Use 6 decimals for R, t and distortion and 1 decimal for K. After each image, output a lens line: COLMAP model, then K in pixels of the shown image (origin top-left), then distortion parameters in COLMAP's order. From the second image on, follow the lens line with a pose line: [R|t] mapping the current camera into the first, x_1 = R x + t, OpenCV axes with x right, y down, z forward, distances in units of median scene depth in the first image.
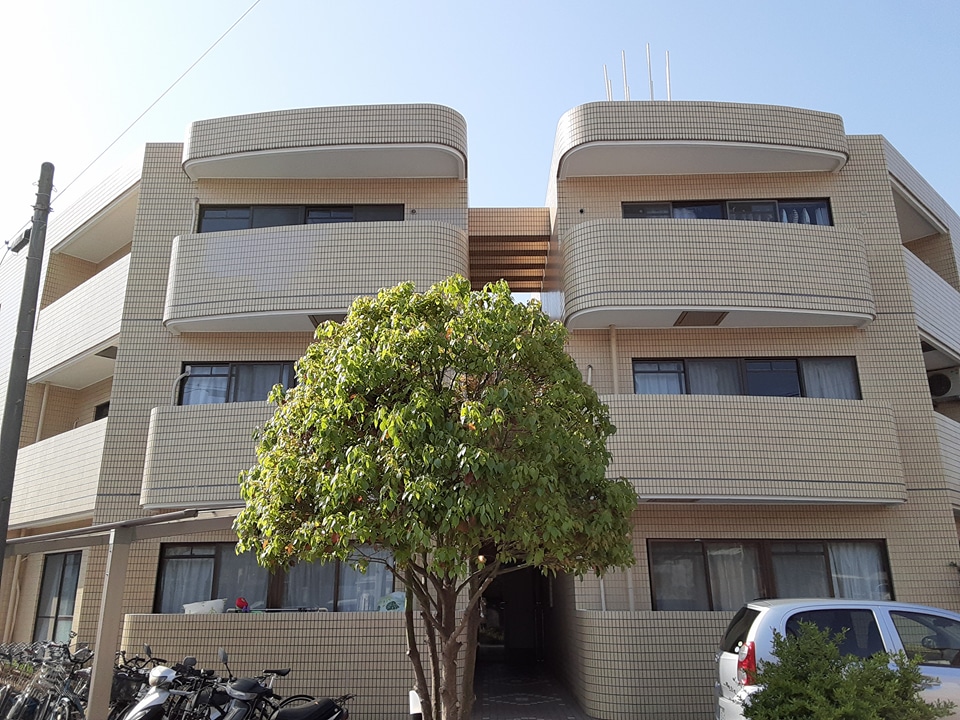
lens RADIAL K [[772.7, 0, 473.4], [0, 772.7, 363.3], [0, 0, 1]] dist [0.124547, -0.206991]
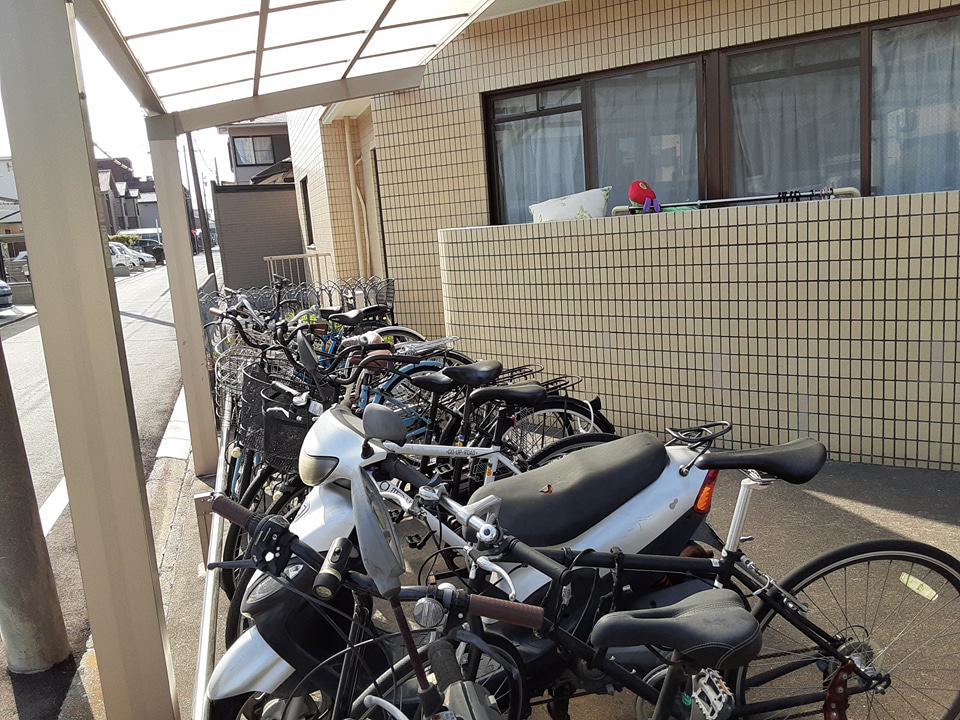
lens RADIAL K [[772.7, 0, 473.4], [0, 772.7, 363.3], [0, 0, 1]] dist [0.124547, -0.206991]
pose [[0.859397, 0.029581, -0.510452, -0.142855], [0.217065, 0.882791, 0.416609, 0.179805], [0.462946, -0.468833, 0.752247, 0.558013]]
